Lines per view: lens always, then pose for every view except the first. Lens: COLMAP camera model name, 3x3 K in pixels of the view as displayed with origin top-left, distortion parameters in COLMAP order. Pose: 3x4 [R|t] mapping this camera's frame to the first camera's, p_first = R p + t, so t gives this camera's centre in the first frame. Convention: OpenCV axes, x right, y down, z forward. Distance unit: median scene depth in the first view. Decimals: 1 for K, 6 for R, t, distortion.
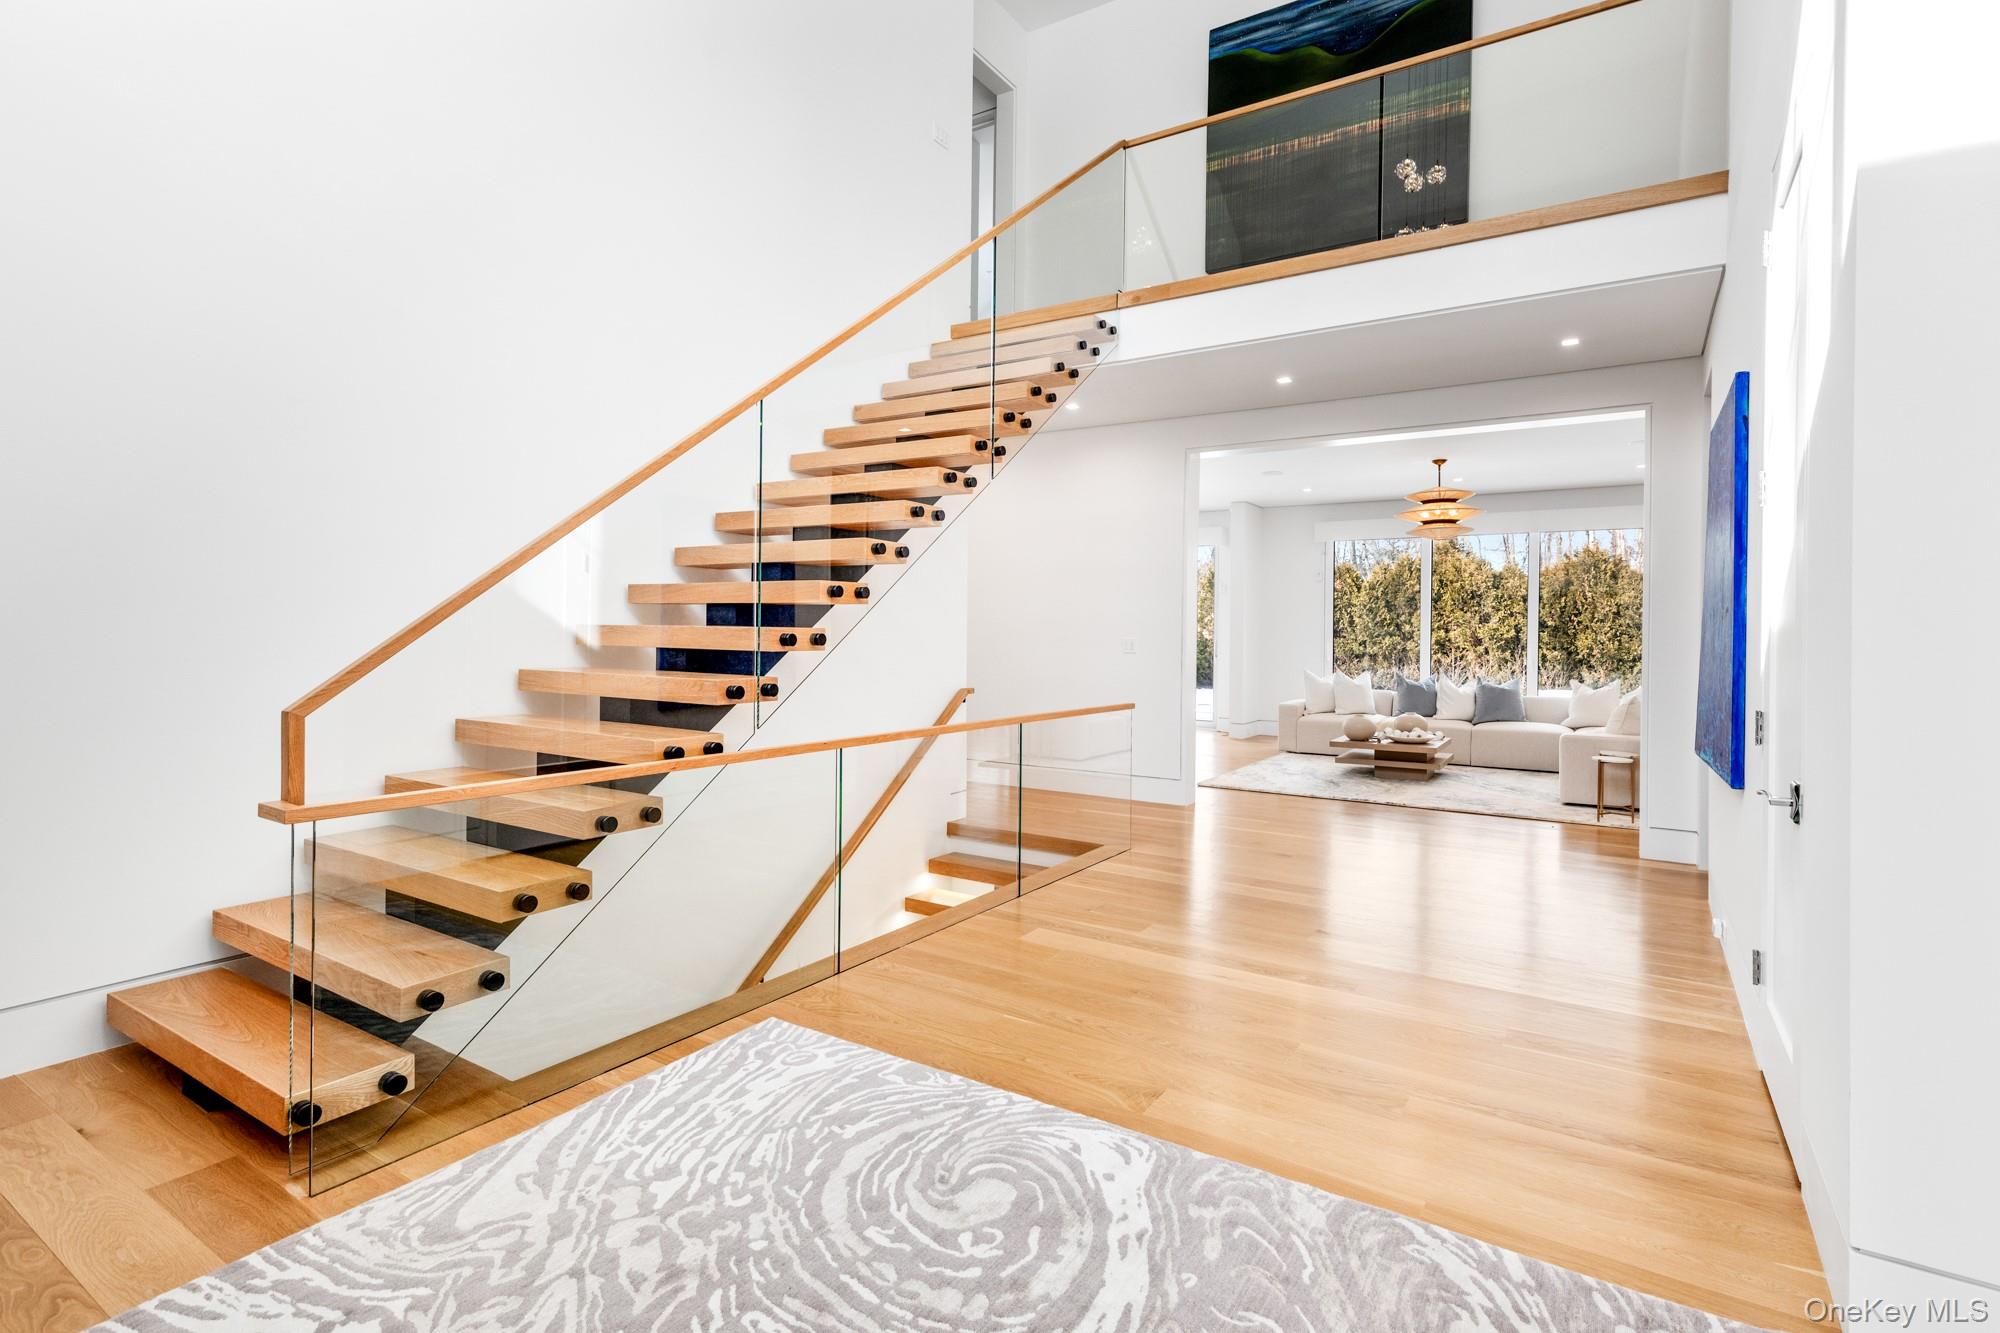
lens RADIAL K [[1002.1, 0, 999.2], [0, 1002.1, 645.4], [0, 0, 1]] dist [0.016730, -0.000051]
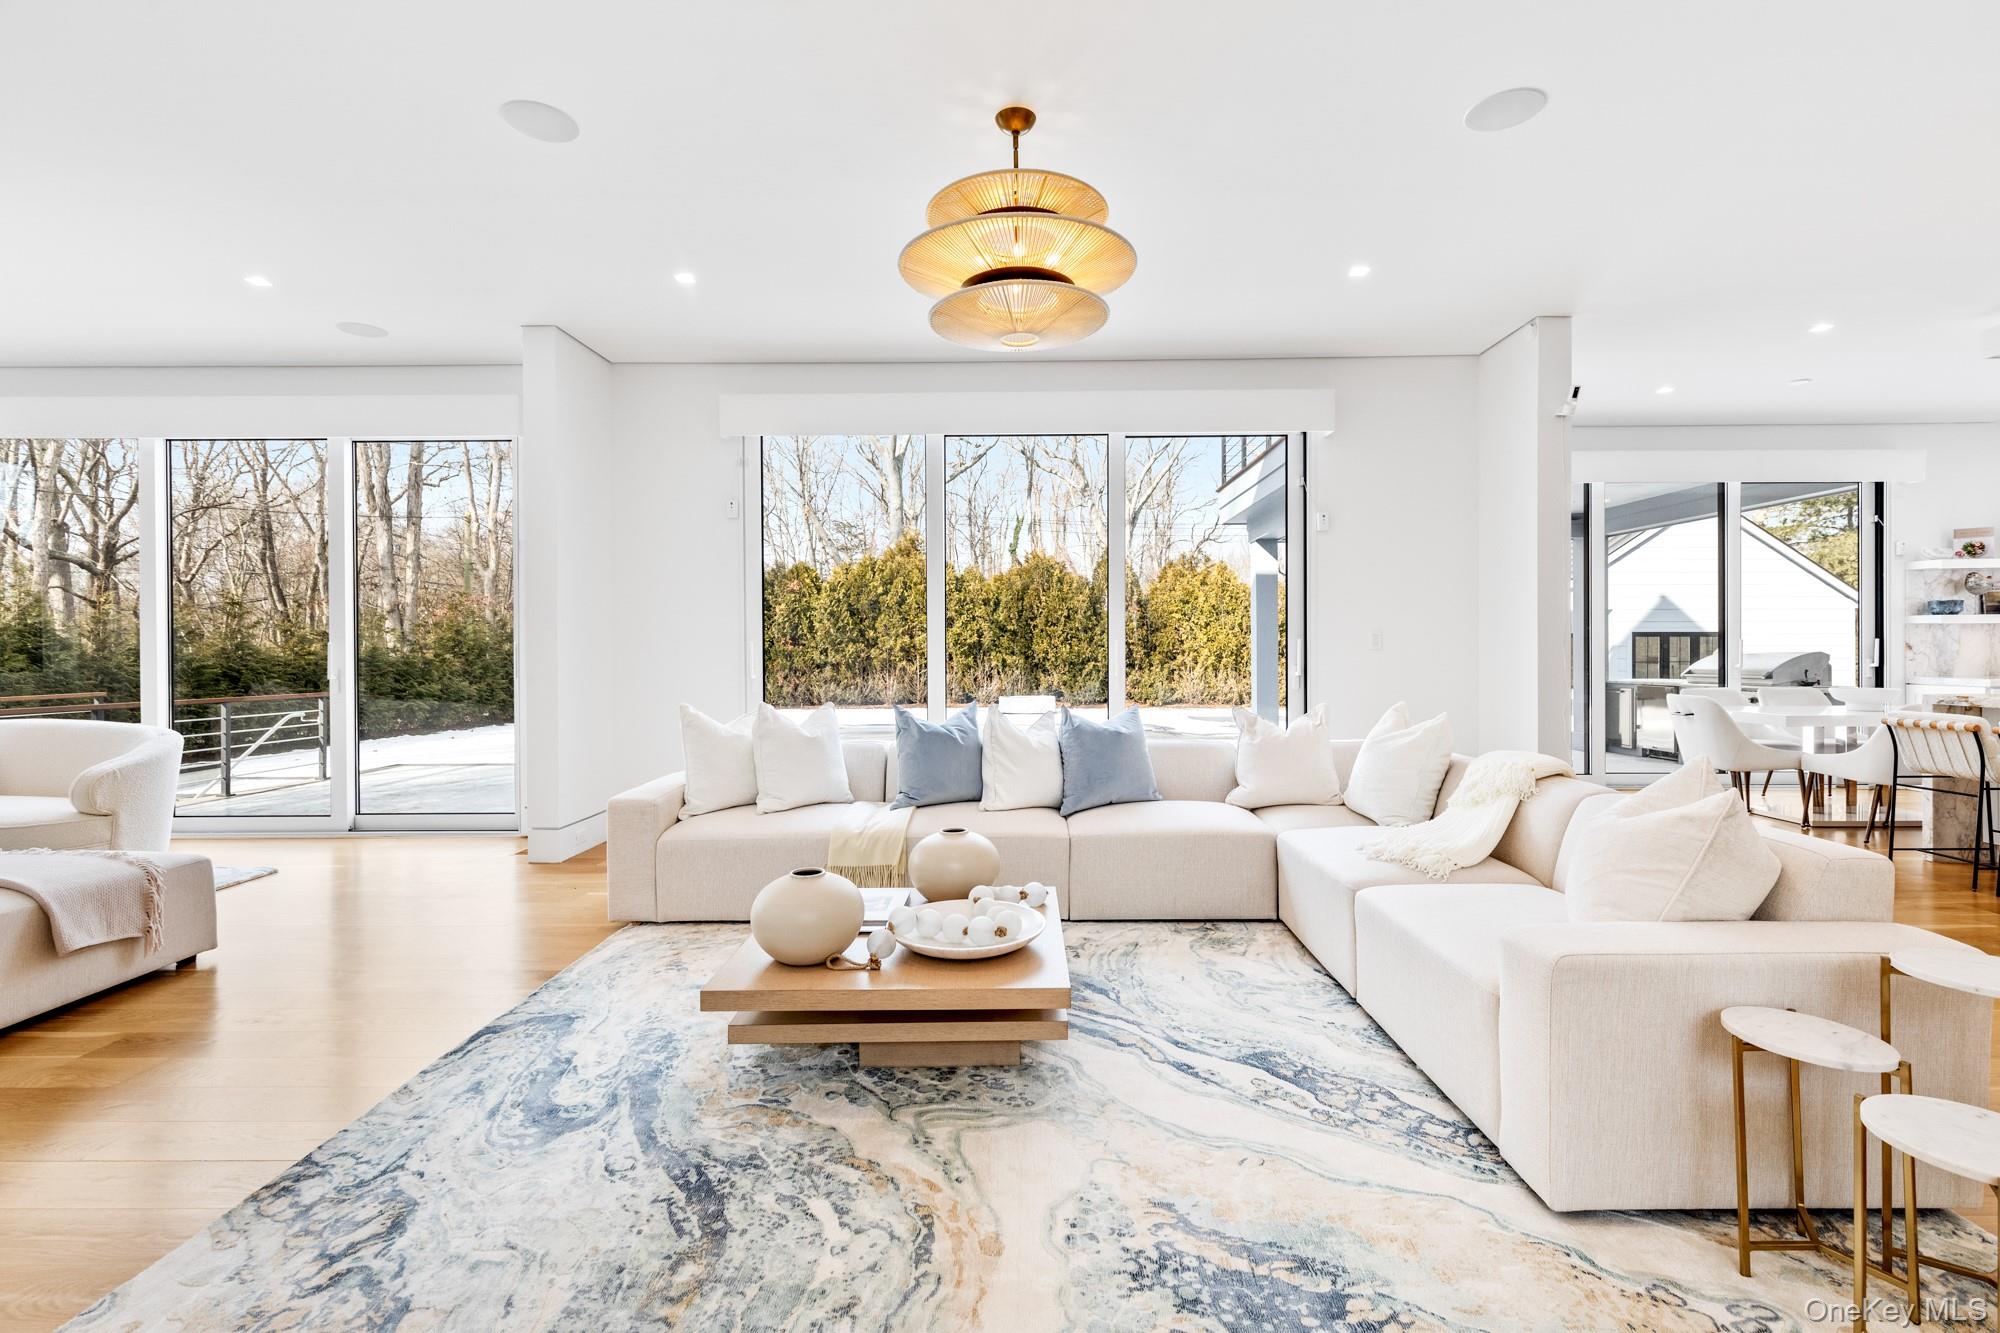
lens RADIAL K [[940.0, 0, 1035.1], [0, 940.0, 636.4], [0, 0, 1]] dist [0.012022, -0.002907]
pose [[0.843561, -0.008224, 0.536971, 0.079172], [0.020173, 0.999662, -0.016381, 0.002090], [-0.536655, 0.024650, 0.843442, 0.215512]]
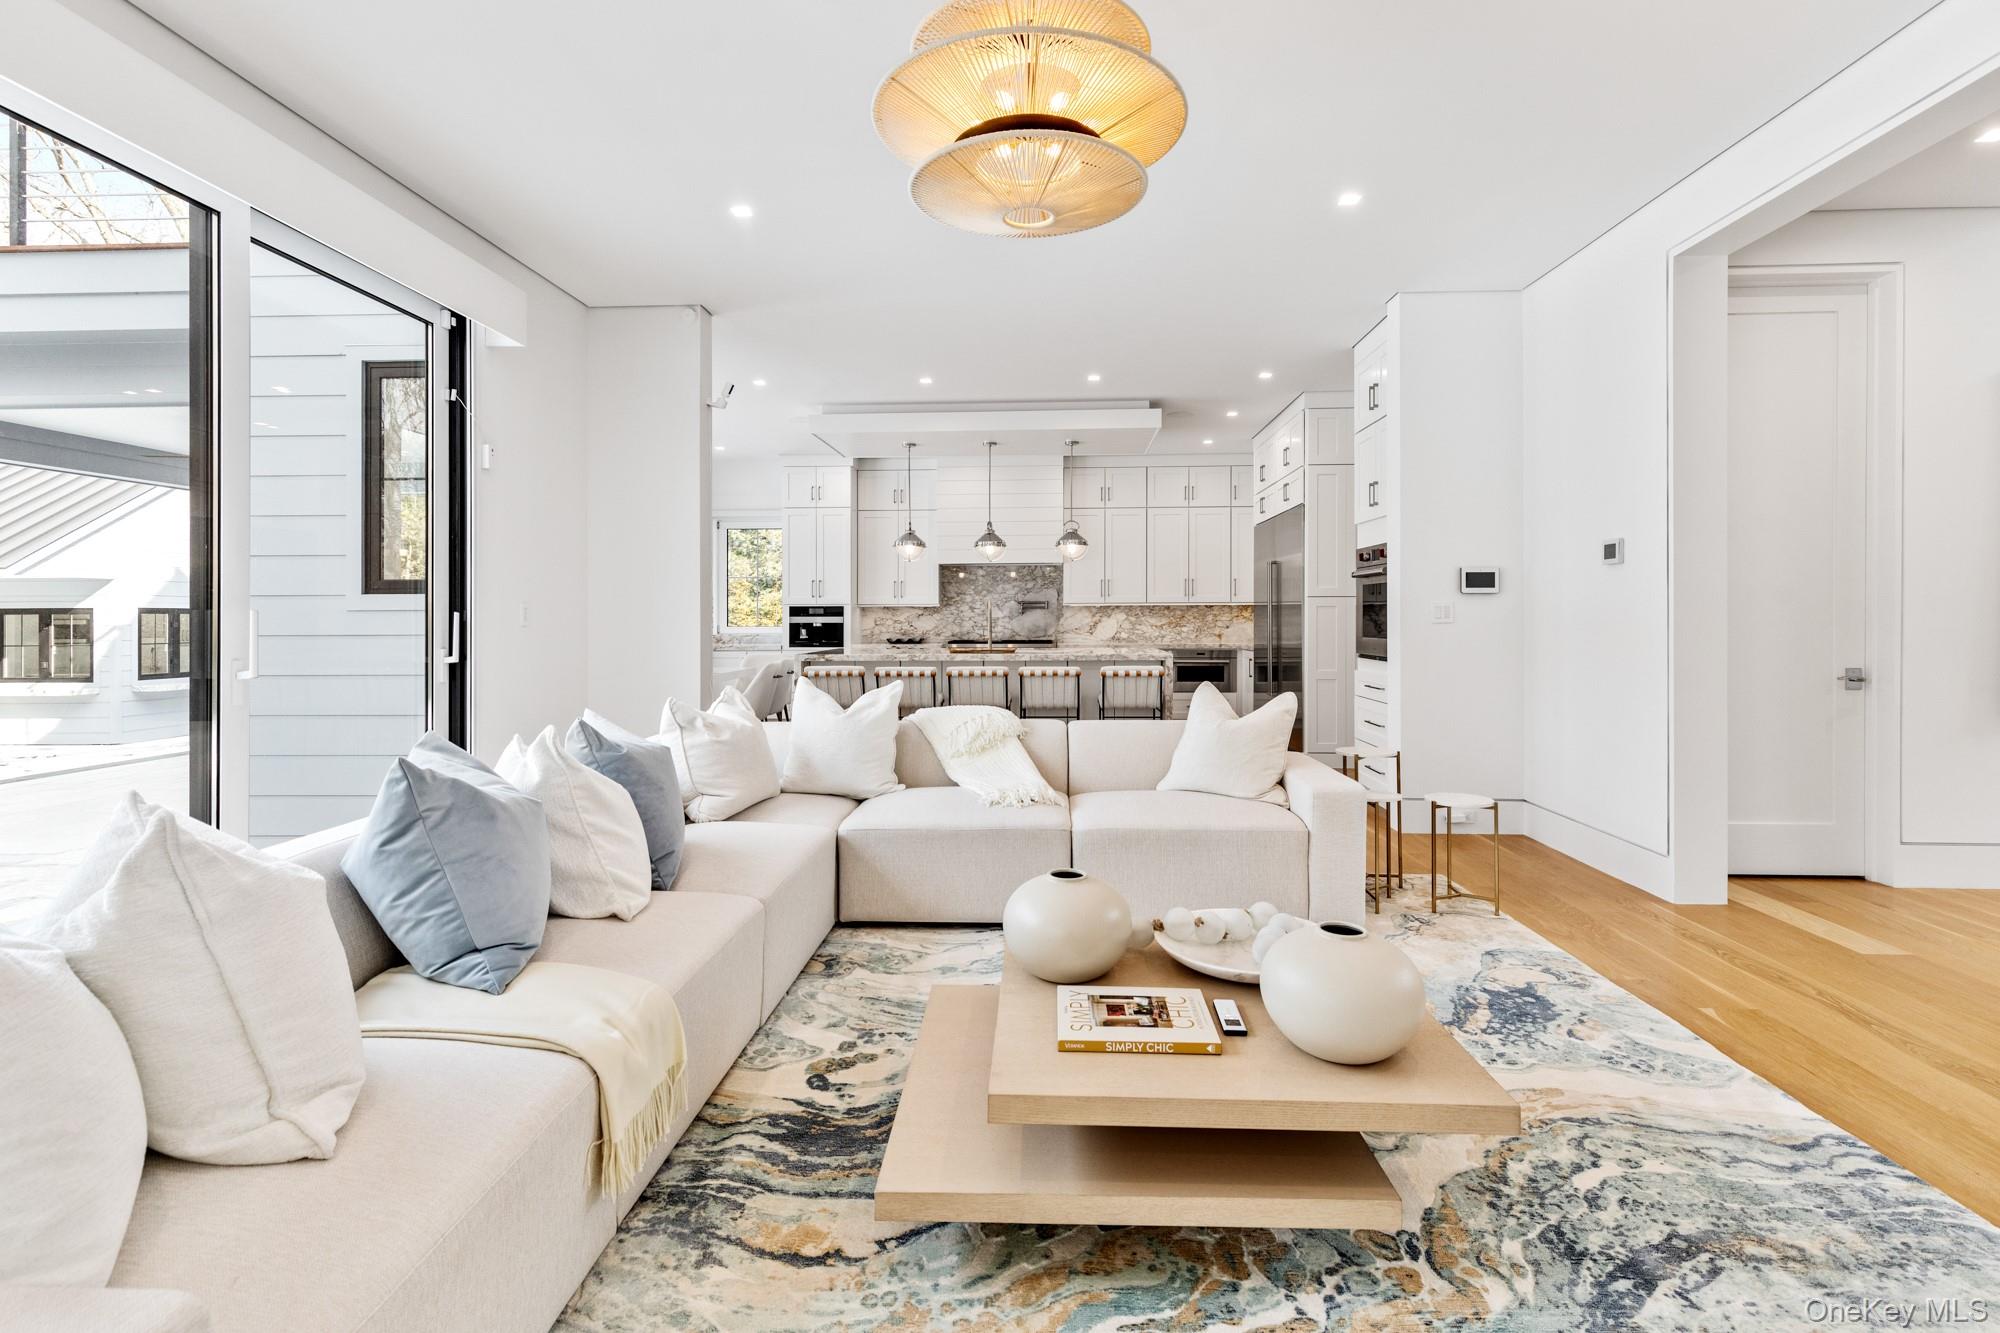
lens RADIAL K [[940.0, 0, 962.6], [0, 940.0, 617.9], [0, 0, 1]] dist [0.012022, -0.002907]
pose [[-0.497712, -0.012814, 0.867248, 0.066168], [0.014106, 0.999639, 0.022865, -0.001551], [-0.867228, 0.023613, -0.497351, 0.346677]]
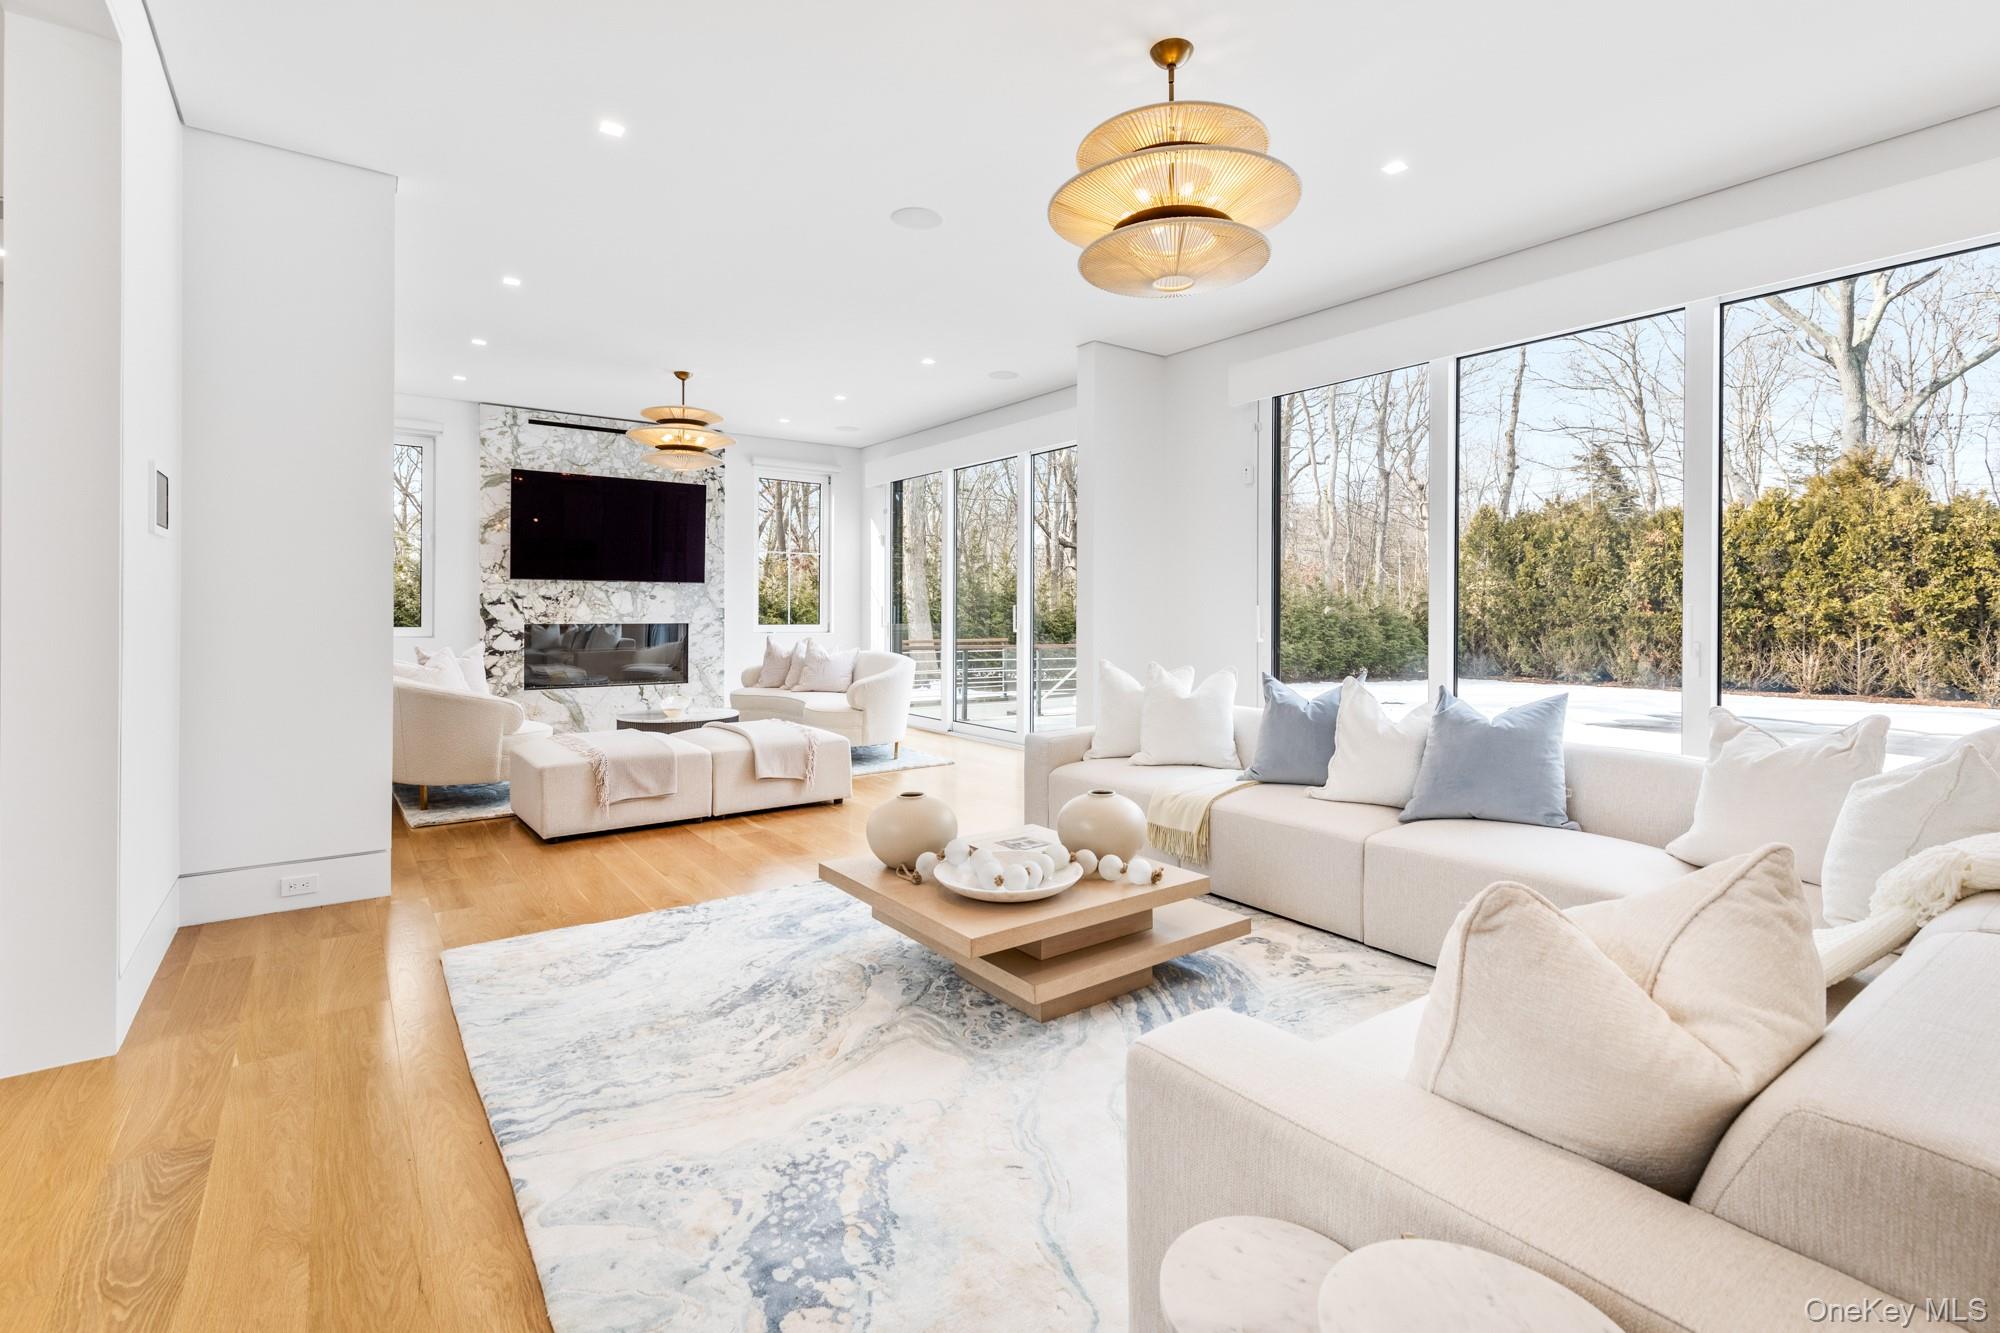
lens RADIAL K [[940.0, 0, 959.5], [0, 940.0, 616.1], [0, 0, 1]] dist [0.012022, -0.002907]
pose [[0.923333, -0.003587, -0.383984, 0.149642], [-0.000083, 0.999954, -0.009541, 0.002523], [0.384001, 0.008841, 0.923290, 0.205161]]
